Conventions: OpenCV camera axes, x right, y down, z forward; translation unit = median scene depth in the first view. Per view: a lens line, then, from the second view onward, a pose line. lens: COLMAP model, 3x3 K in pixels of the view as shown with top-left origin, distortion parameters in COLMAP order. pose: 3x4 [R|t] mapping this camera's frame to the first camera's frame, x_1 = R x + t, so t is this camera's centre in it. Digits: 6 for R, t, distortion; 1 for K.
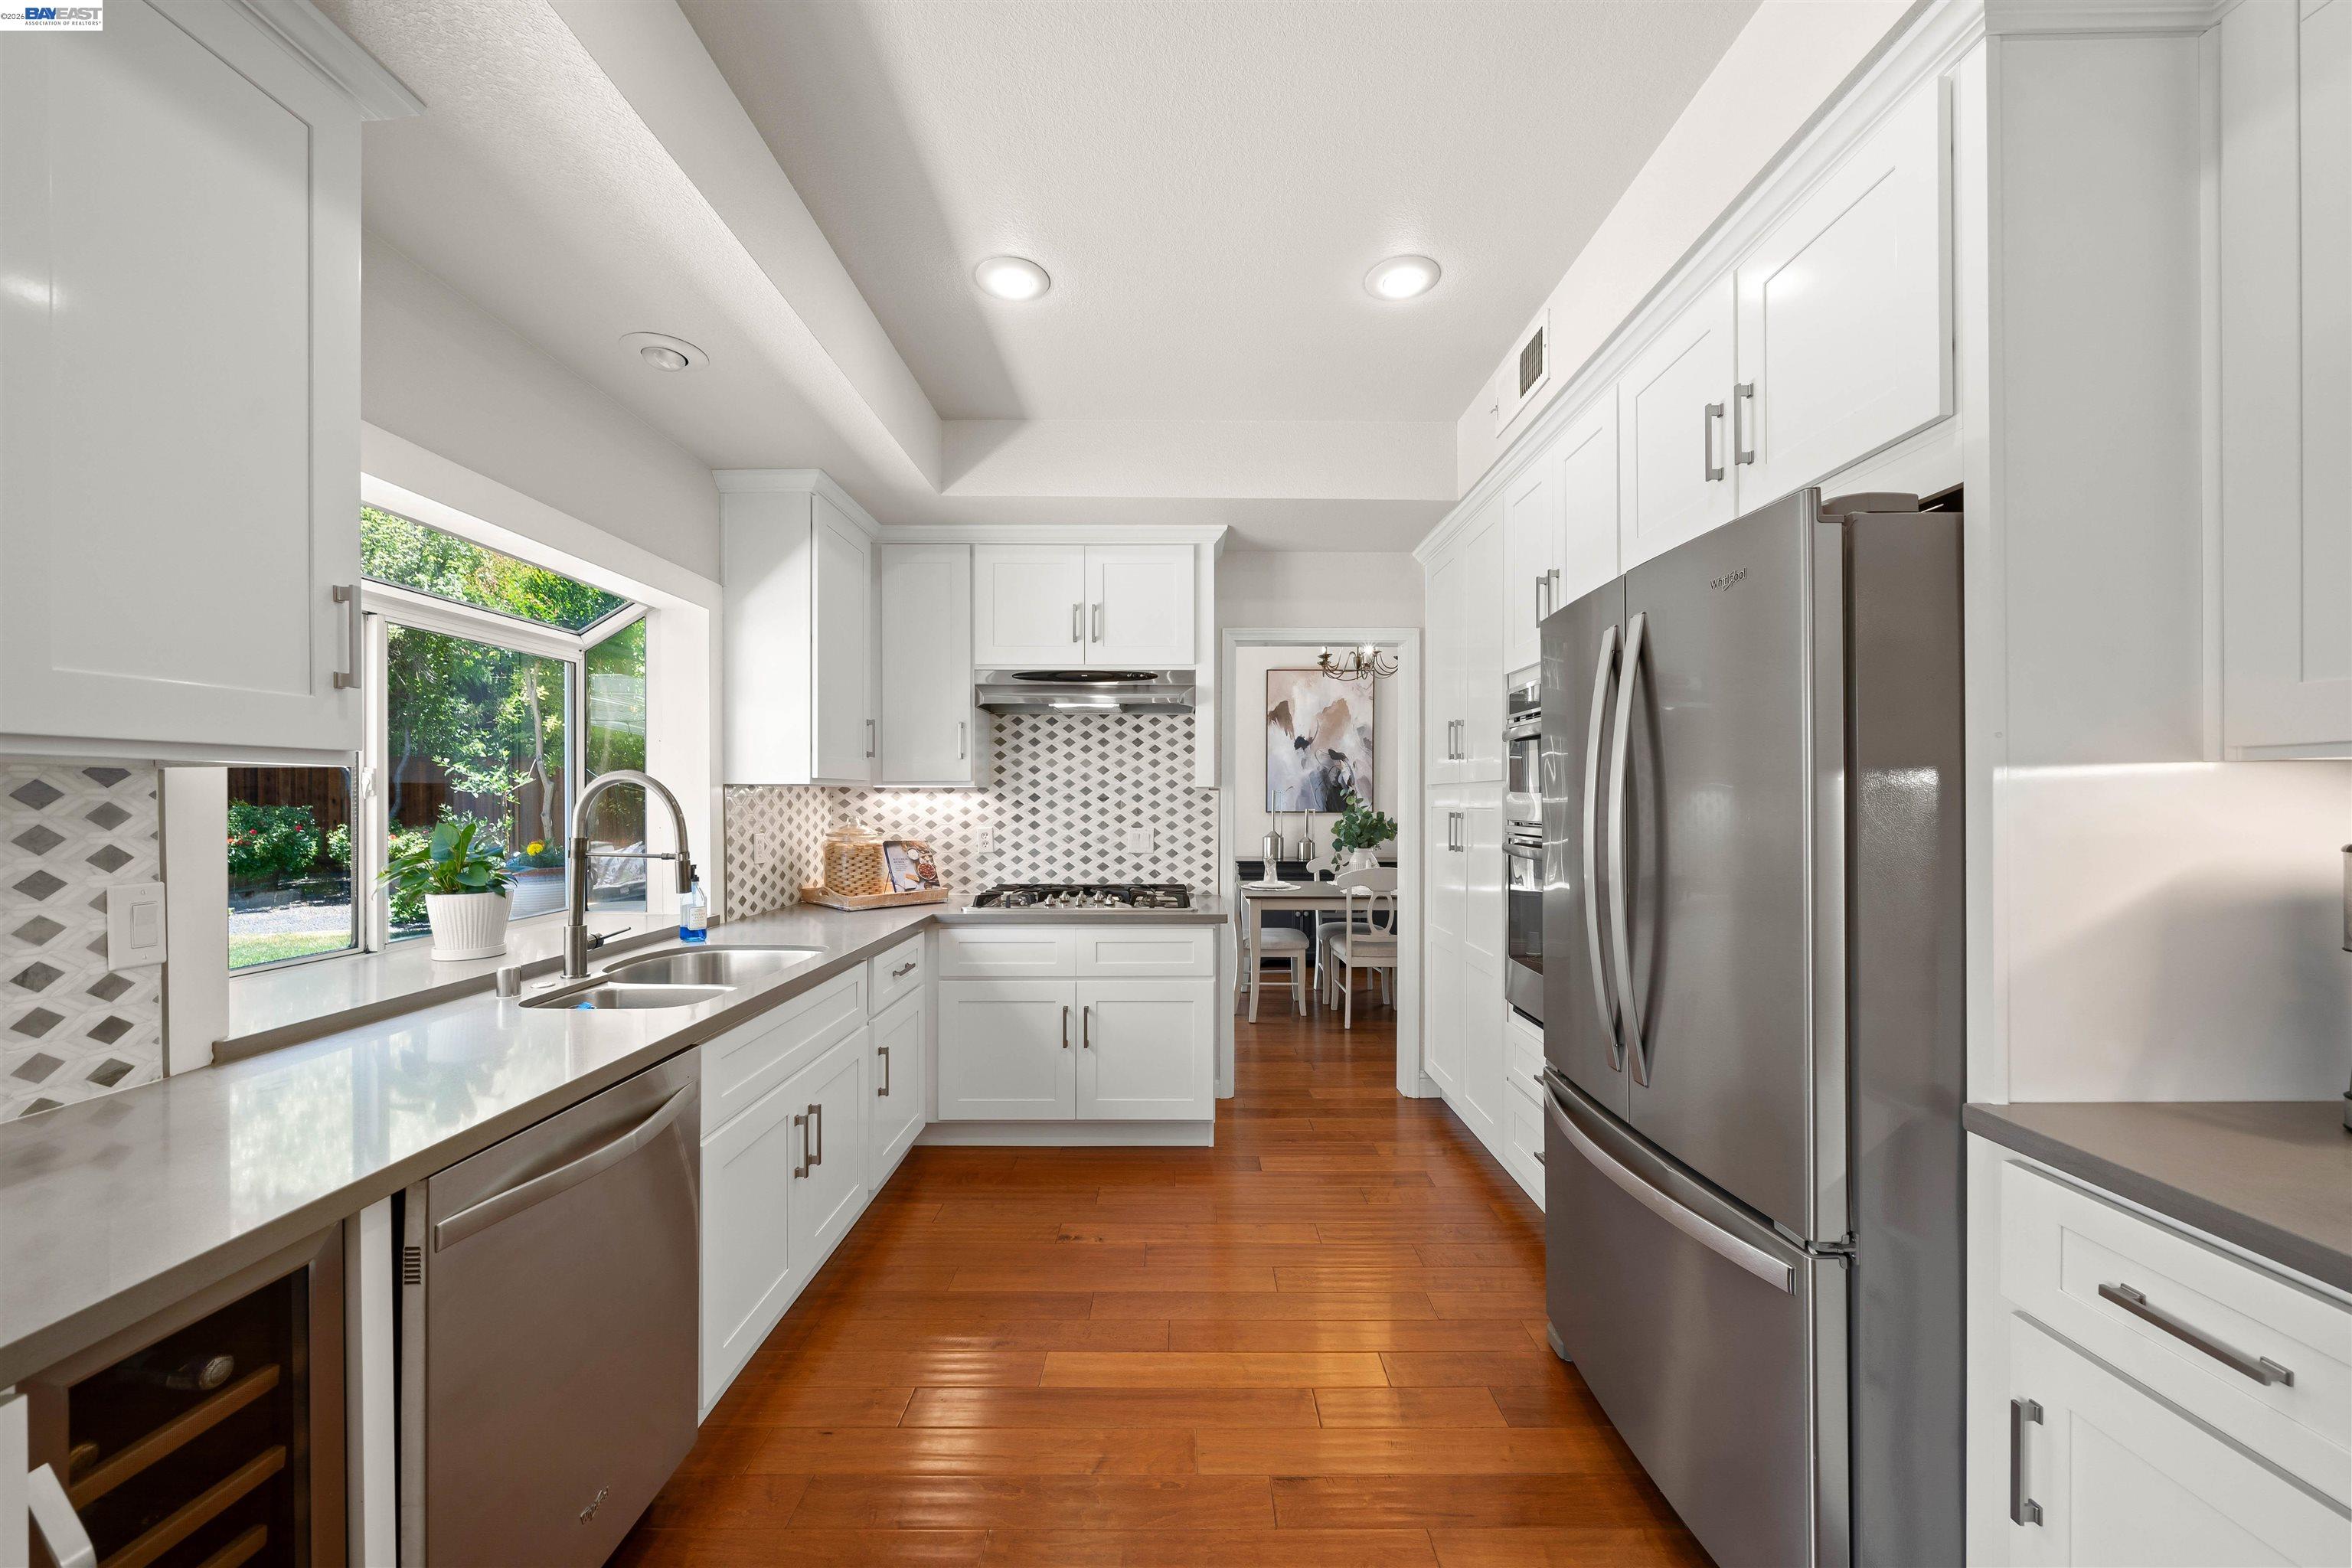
lens RADIAL K [[865.6, 0, 1179.8], [0, 865.6, 798.1], [0, 0, 1]] dist [-0.003819, -0.000251]
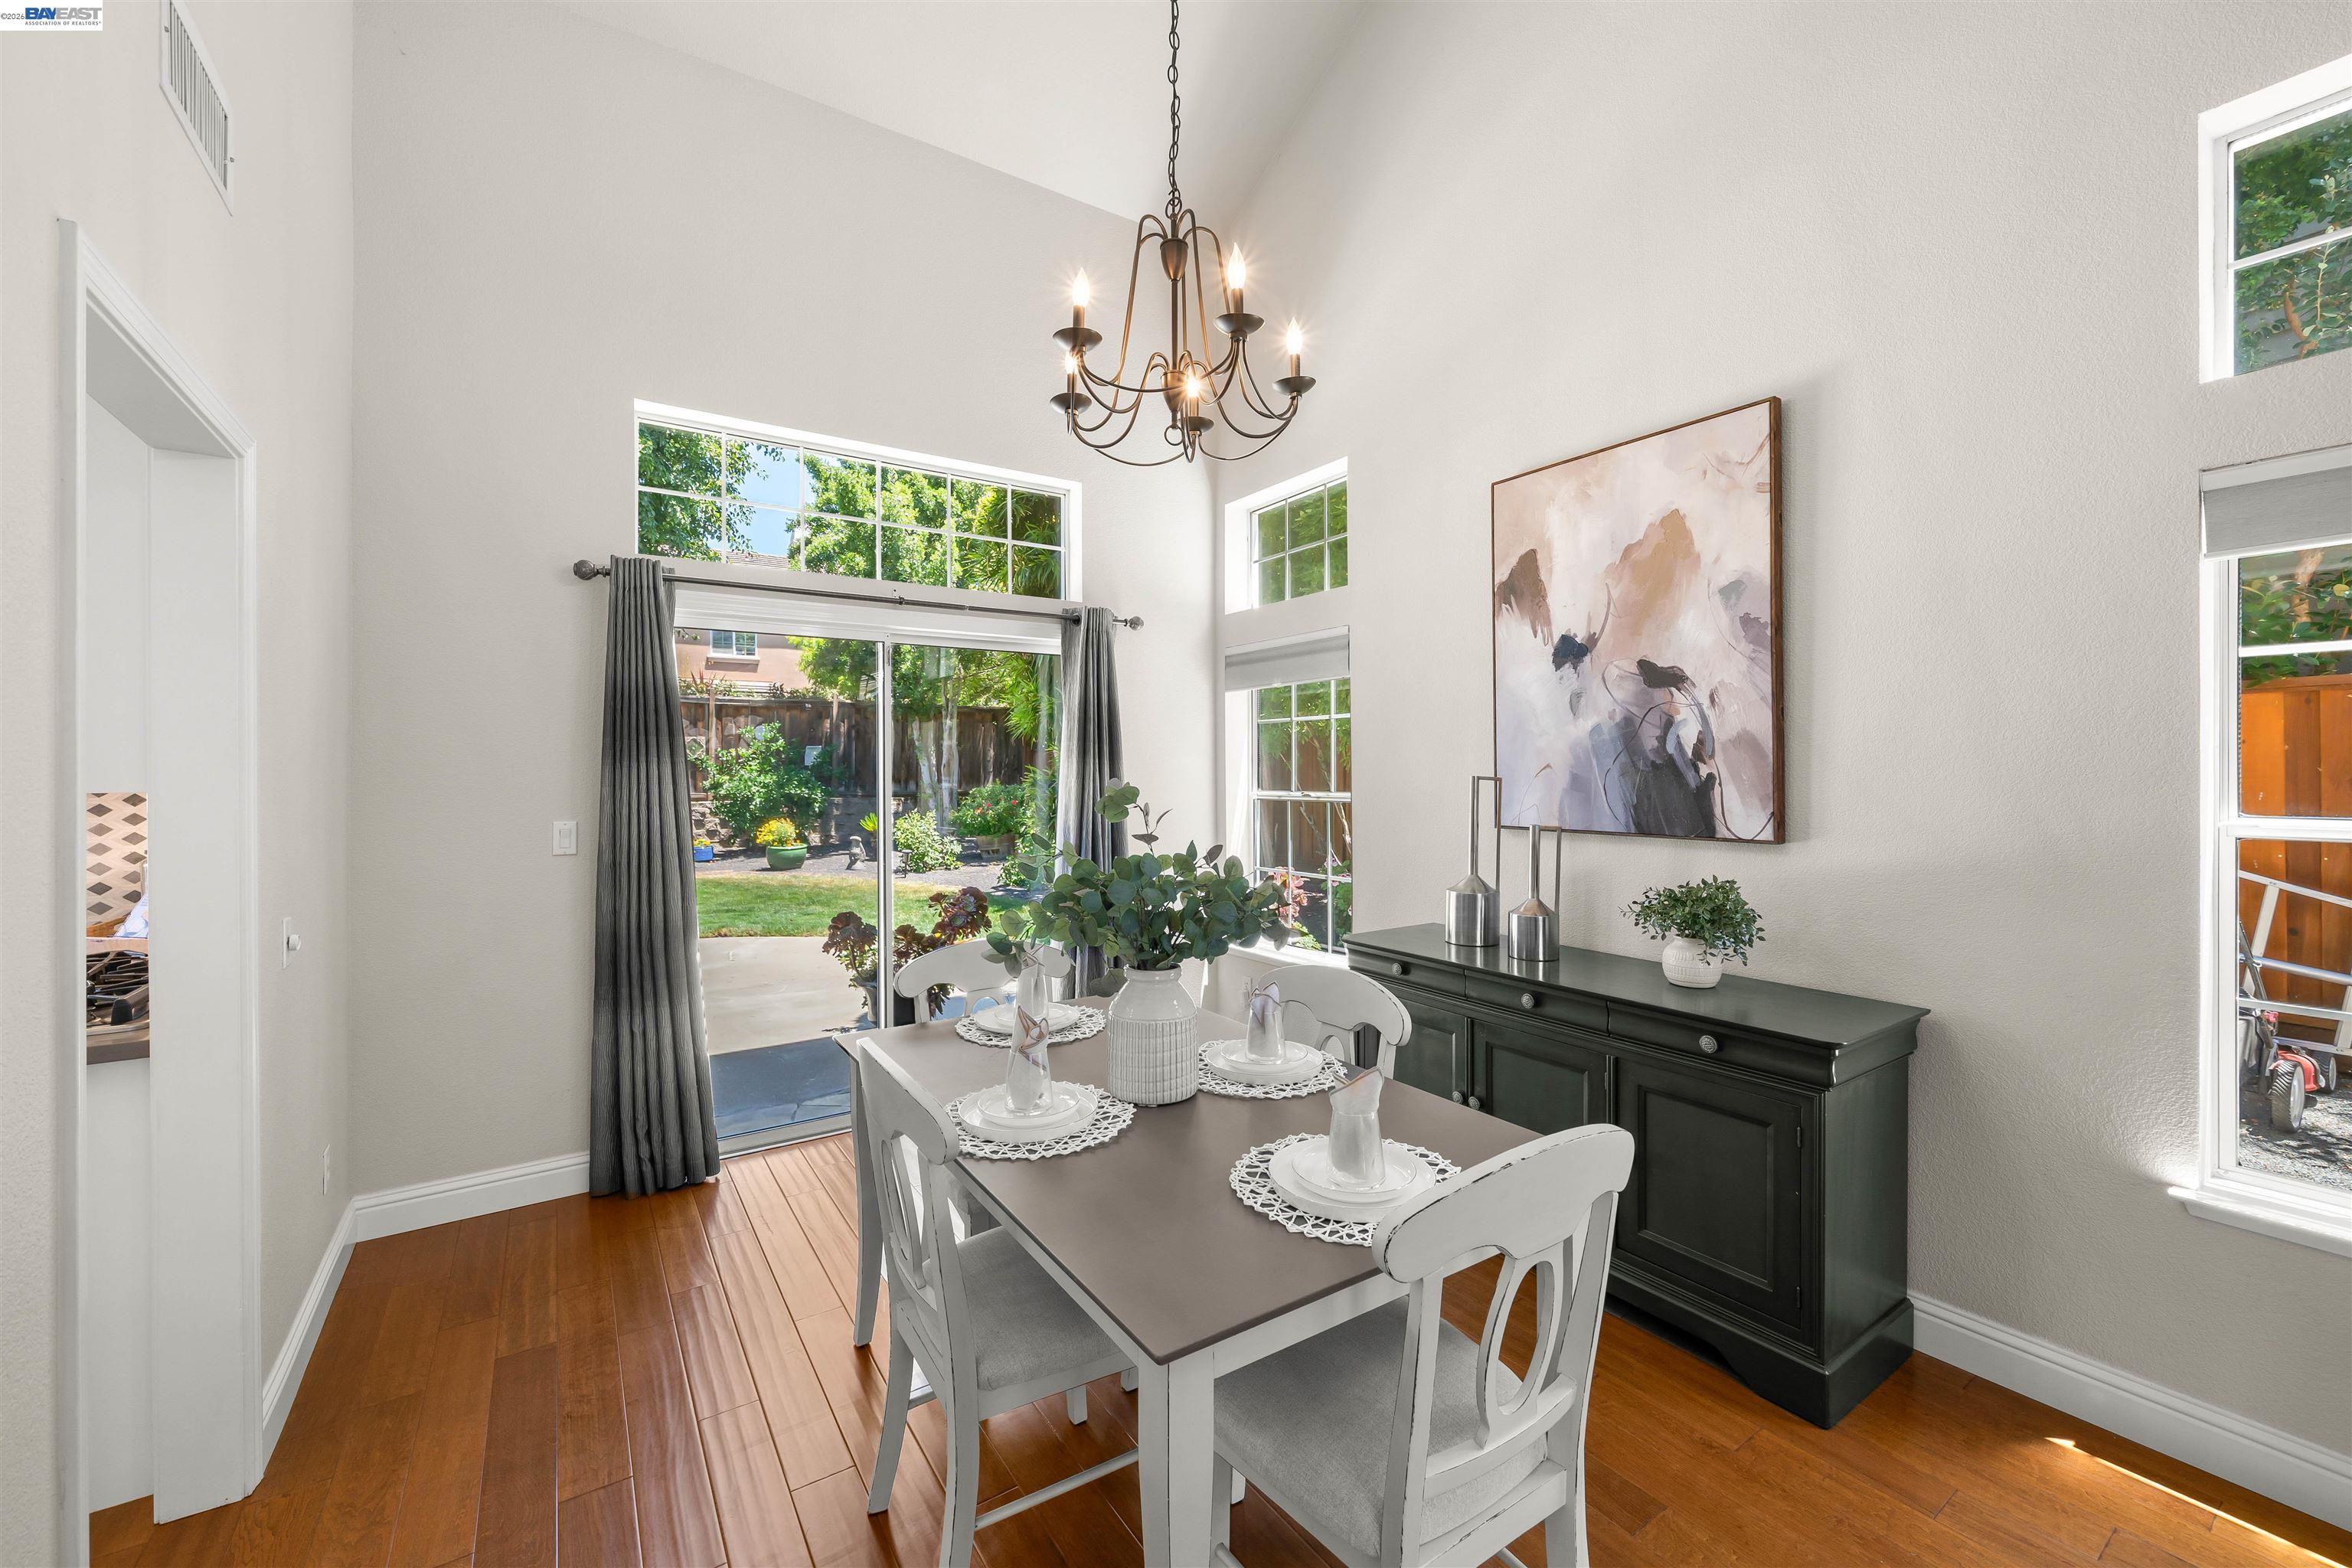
lens RADIAL K [[920.4, 0, 1164.7], [0, 920.4, 775.6], [0, 0, 1]] dist [-0.005047, -0.000114]
pose [[0.560482, -0.001806, -0.828165, 0.716257], [0.003951, 0.999992, 0.000493, -0.017941], [0.828157, -0.003549, 0.560485, 1.179753]]
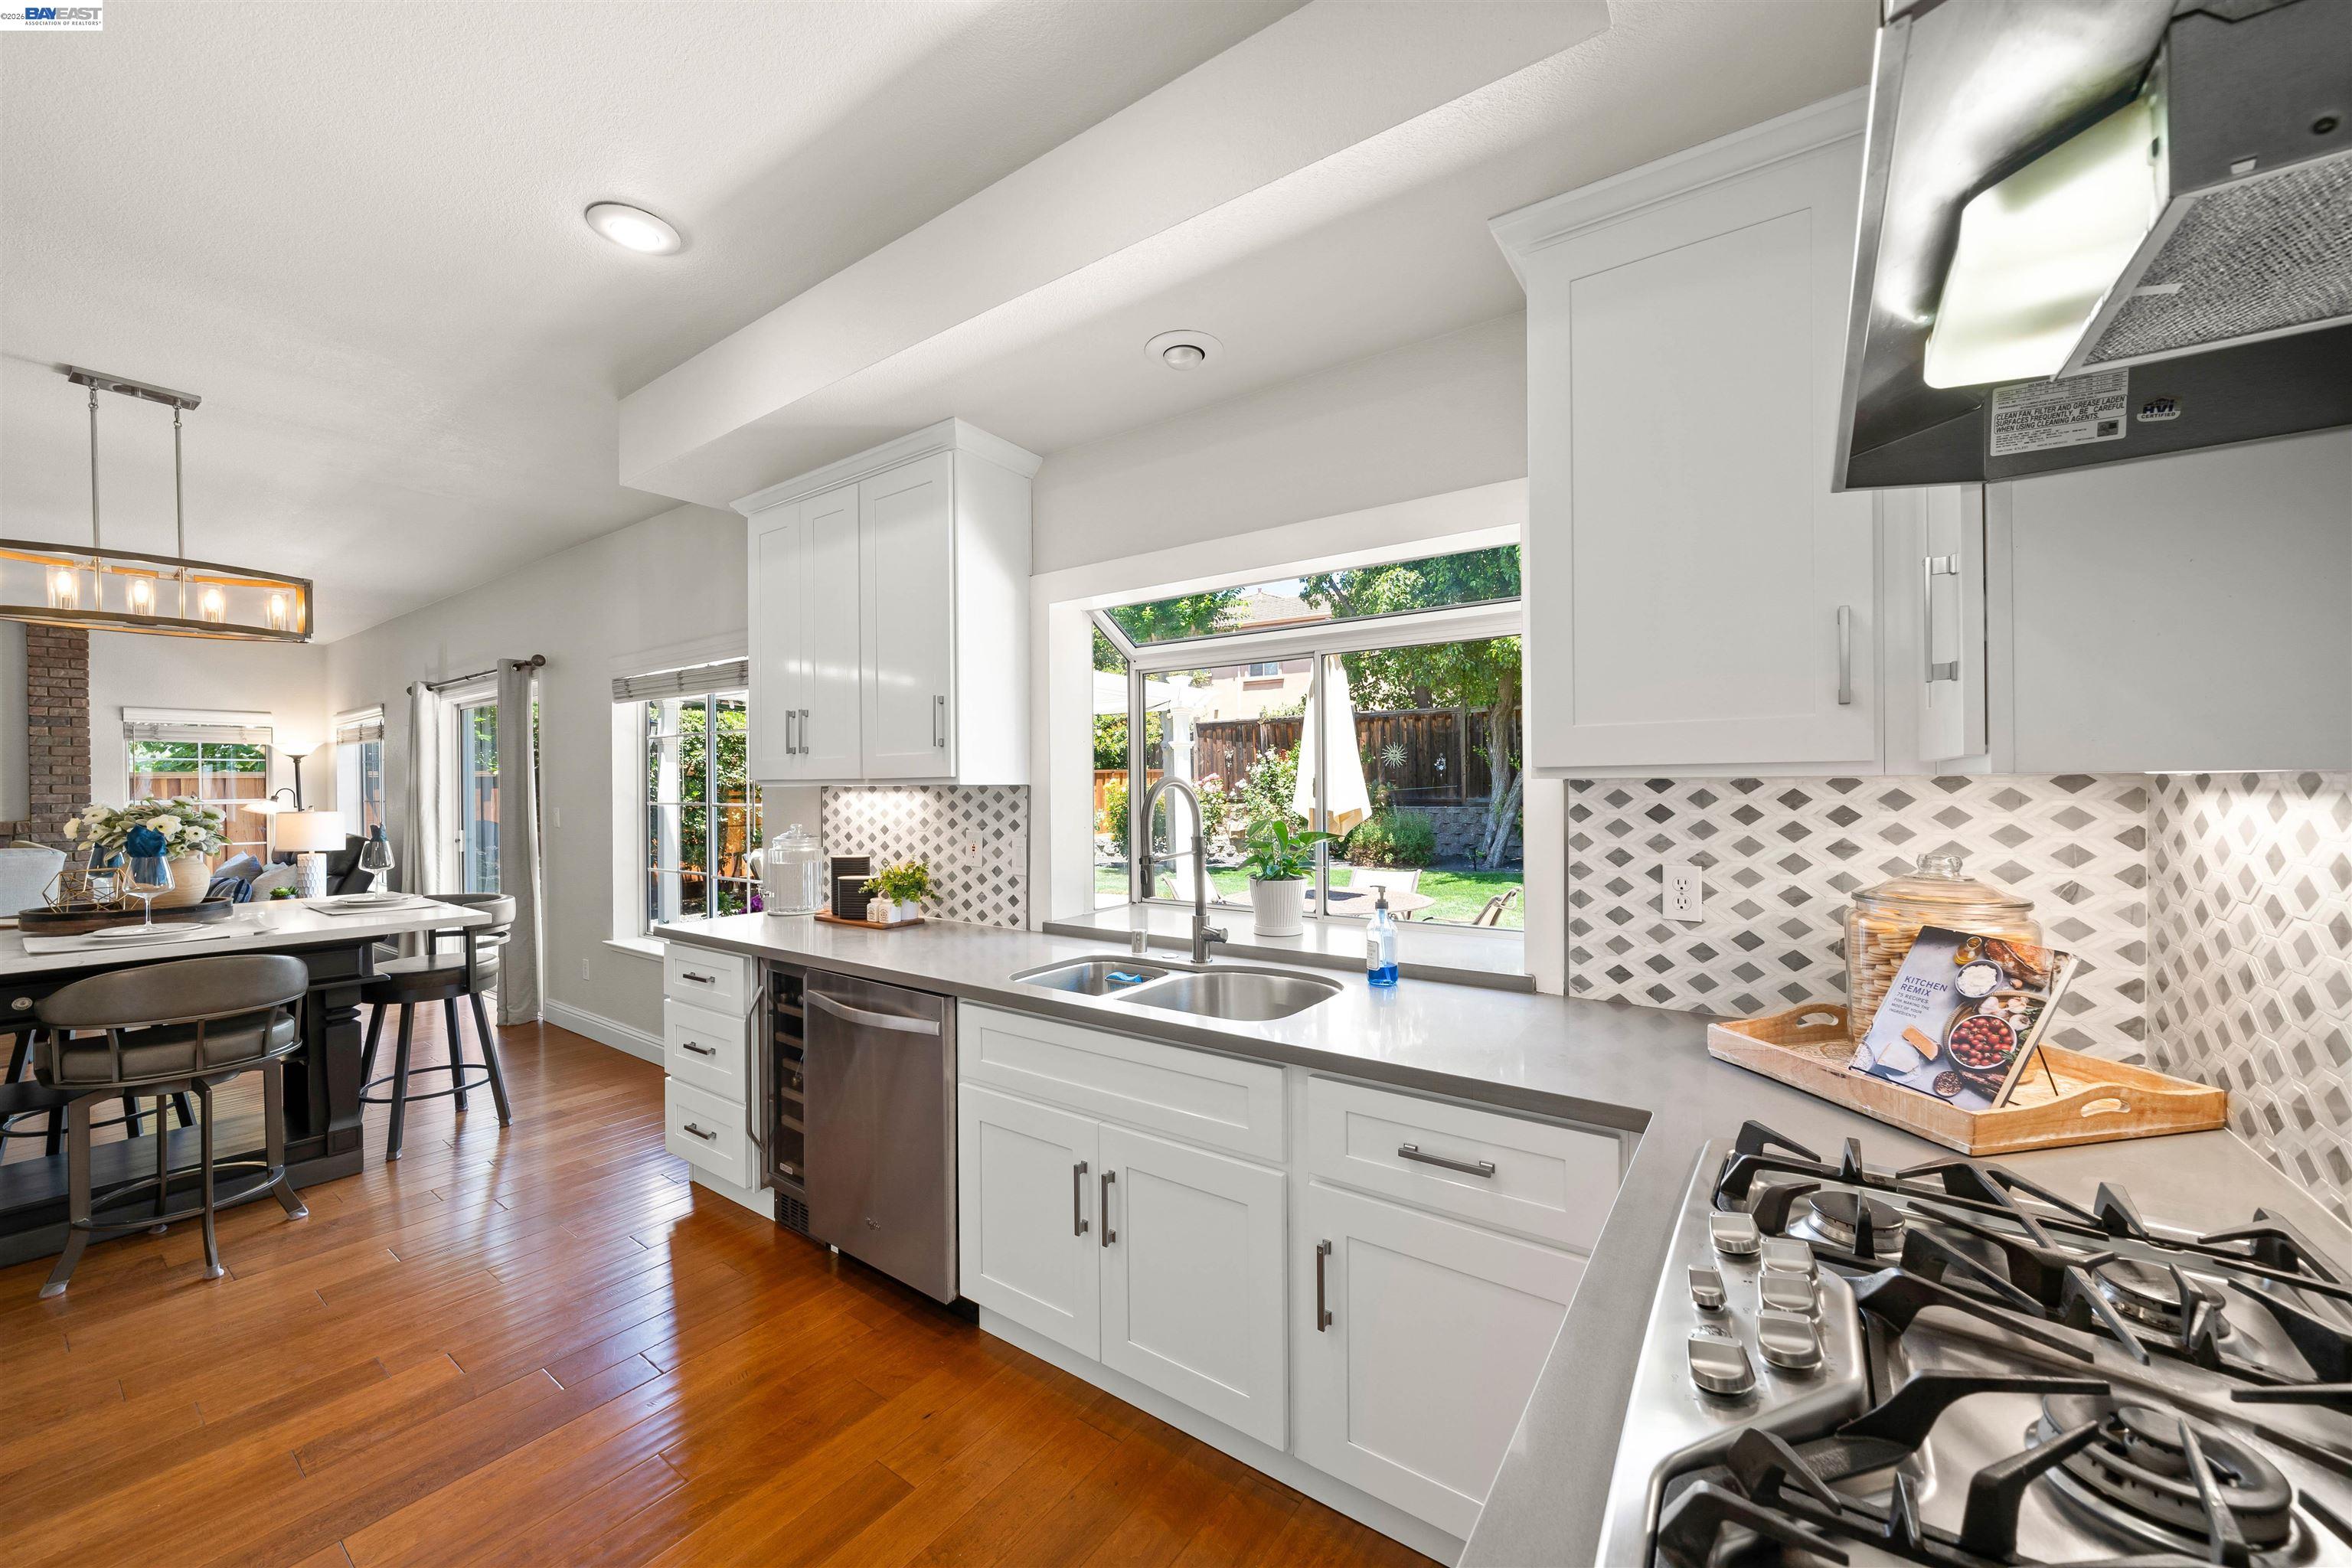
lens RADIAL K [[865.6, 0, 1172.8], [0, 865.6, 780.1], [0, 0, 1]] dist [-0.003819, -0.000251]
pose [[-0.582097, 0.000564, -0.813119, 0.127024], [0.008407, 0.999950, -0.005325, -0.011554], [0.813076, -0.009936, -0.582073, 0.875990]]
